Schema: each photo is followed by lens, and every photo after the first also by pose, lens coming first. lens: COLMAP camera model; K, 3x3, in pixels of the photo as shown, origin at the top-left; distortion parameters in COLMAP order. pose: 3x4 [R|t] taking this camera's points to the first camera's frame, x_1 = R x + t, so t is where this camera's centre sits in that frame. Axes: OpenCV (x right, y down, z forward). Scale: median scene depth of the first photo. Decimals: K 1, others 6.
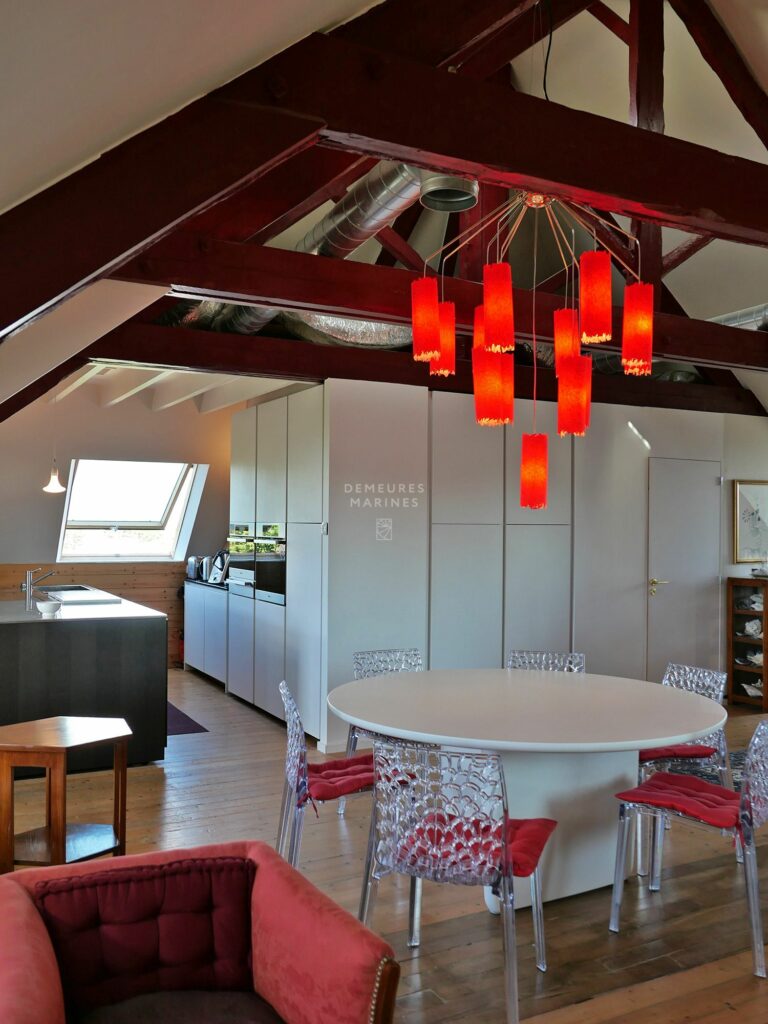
lens RADIAL K [[902.7, 0, 384.0], [0, 902.7, 512.0], [0, 0, 1]] dist [-0.017058, 0.018920]
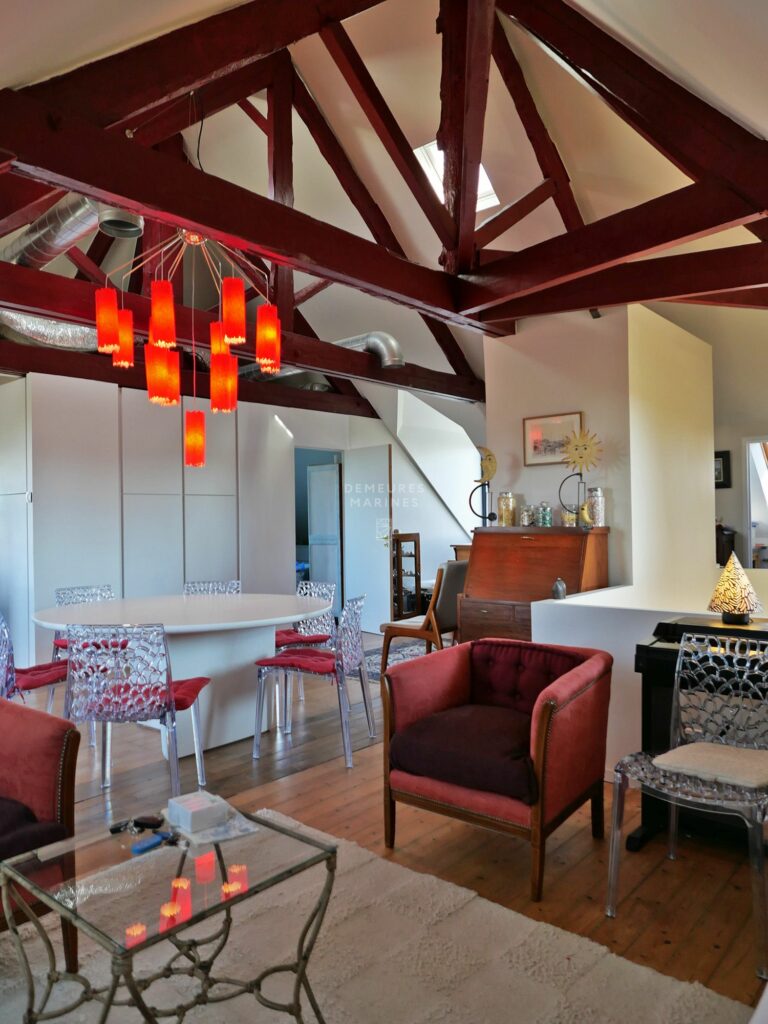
lens RADIAL K [[734.7, 0, 384.0], [0, 734.7, 512.0], [0, 0, 1]] dist [-0.040064, 0.026218]
pose [[0.927952, -0.021519, 0.372079, 0.018734], [0.018824, 0.999764, 0.010873, 0.059393], [-0.372225, -0.003086, 0.928137, -0.128726]]
